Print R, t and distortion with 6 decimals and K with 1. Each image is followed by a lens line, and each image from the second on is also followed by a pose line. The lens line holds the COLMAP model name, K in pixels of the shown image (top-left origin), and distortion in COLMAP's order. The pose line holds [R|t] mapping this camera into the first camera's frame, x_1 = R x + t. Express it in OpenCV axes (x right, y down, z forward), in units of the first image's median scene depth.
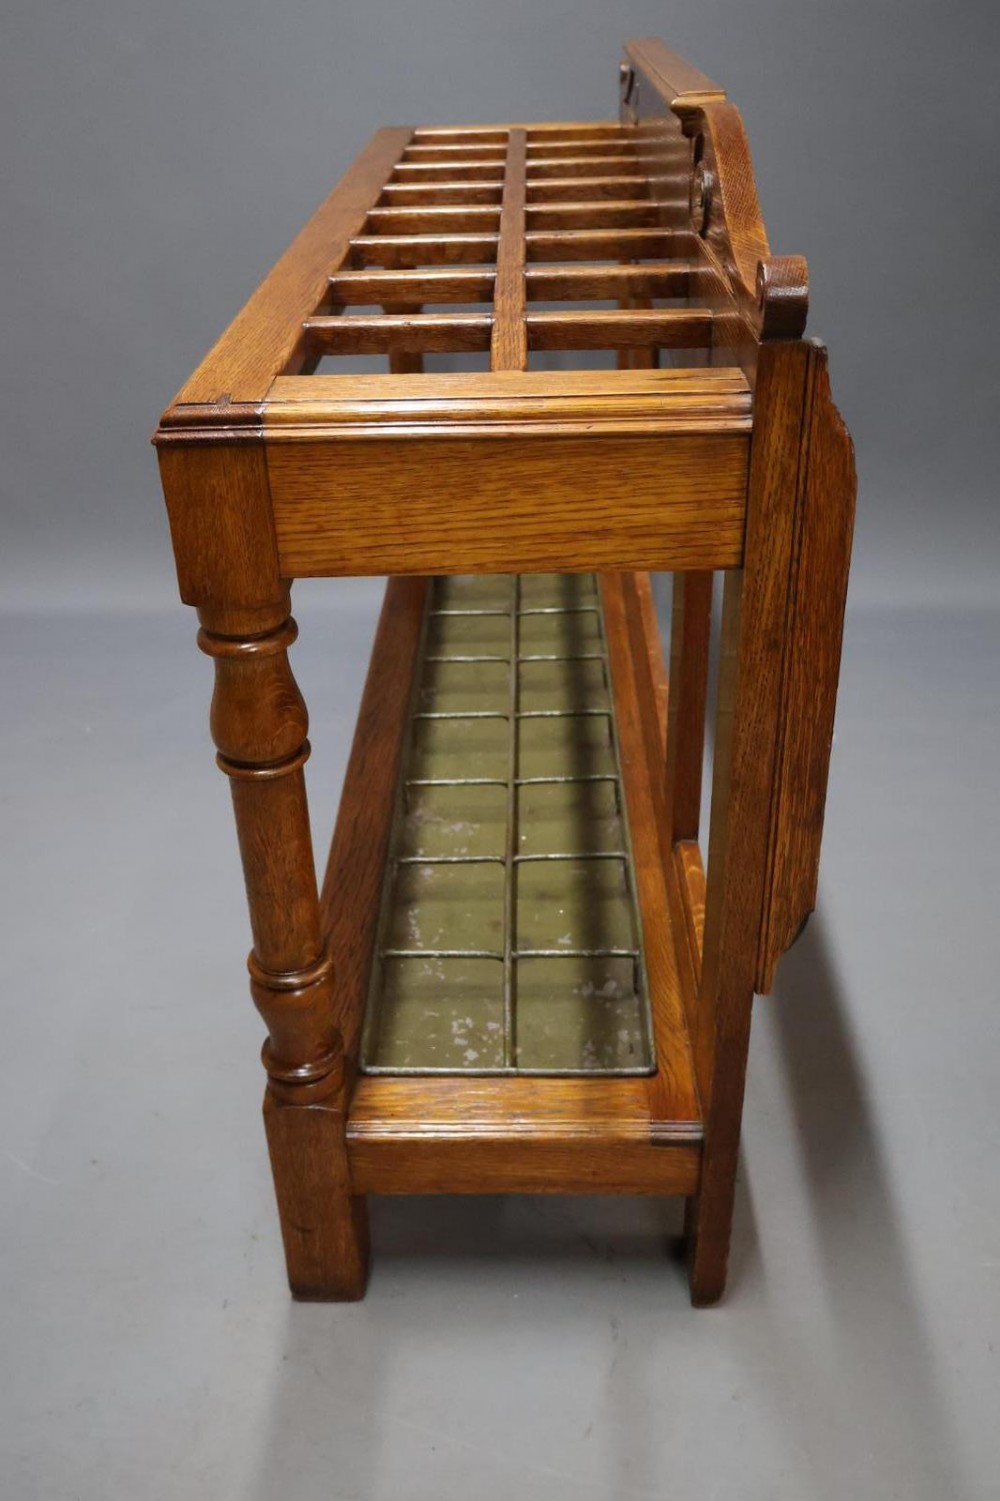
lens RADIAL K [[1380.1, 0, 500.0], [0, 1380.1, 750.5], [0, 0, 1]] dist [0.011405, -0.001711]
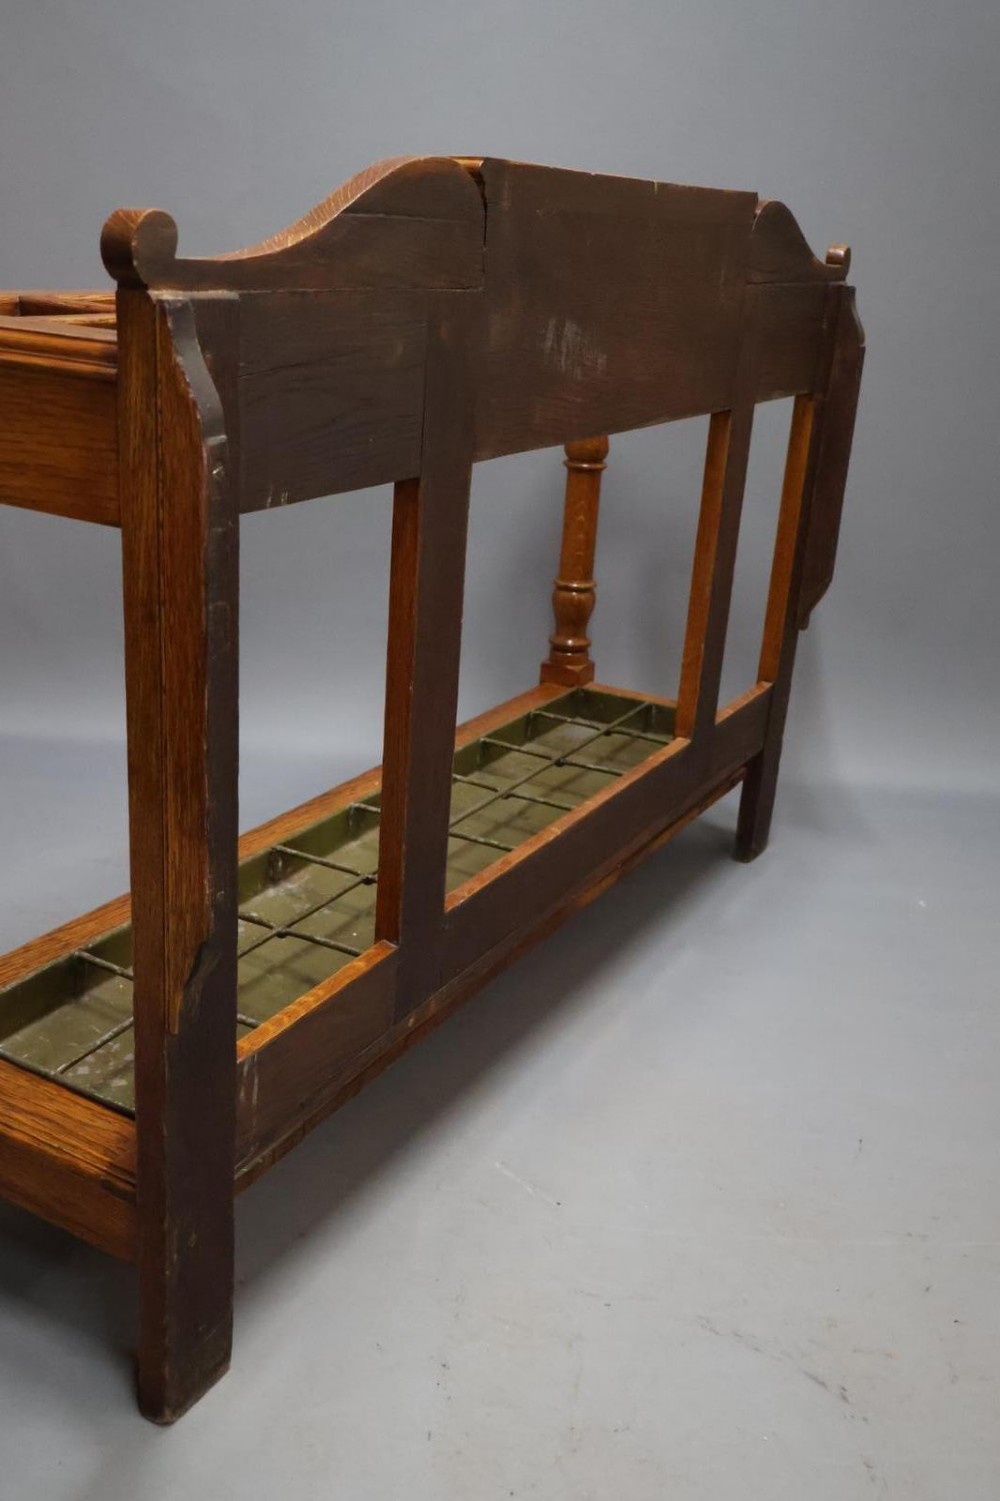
lens RADIAL K [[1452.8, 0, 500.0], [0, 1452.8, 750.5], [0, 0, 1]] dist [-0.001351, 0.010270]
pose [[0.875485, 0.246756, -0.415497, 0.891721], [-0.321623, 0.939248, -0.119883, 0.056658], [0.360673, 0.238589, 0.901660, 0.202769]]
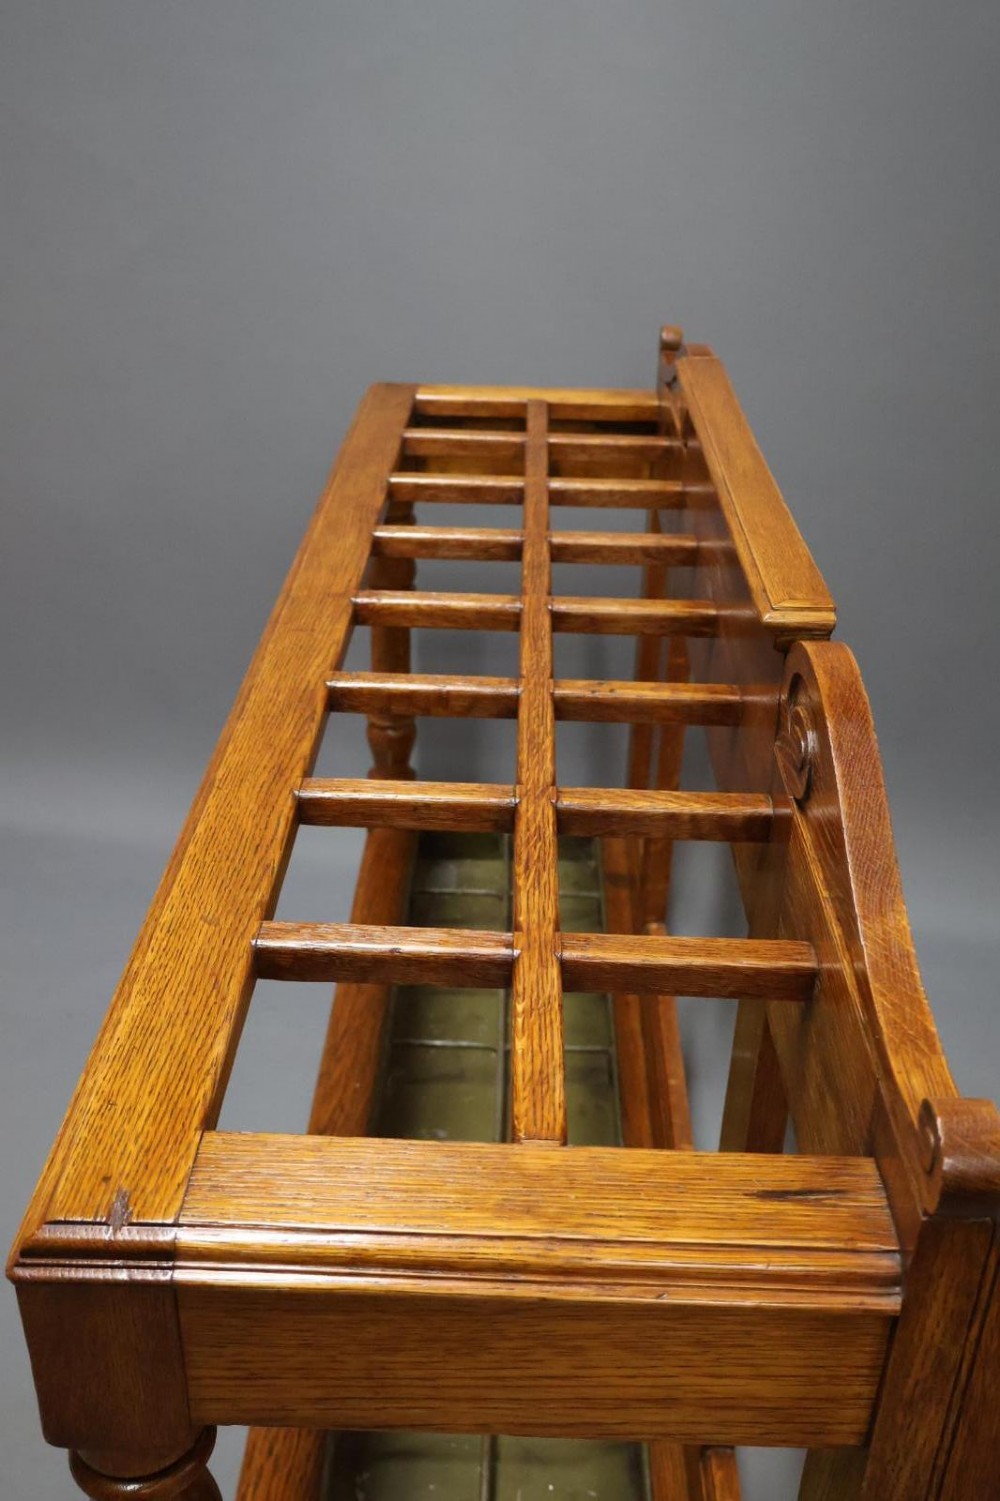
lens RADIAL K [[1452.8, 0, 500.0], [0, 1452.8, 750.5], [0, 0, 1]] dist [-0.001351, 0.010270]
pose [[0.998377, 0.052955, 0.020953, -0.039961], [-0.051977, 0.997644, -0.044768, -0.443100], [-0.023274, 0.043606, 0.998778, 0.271458]]
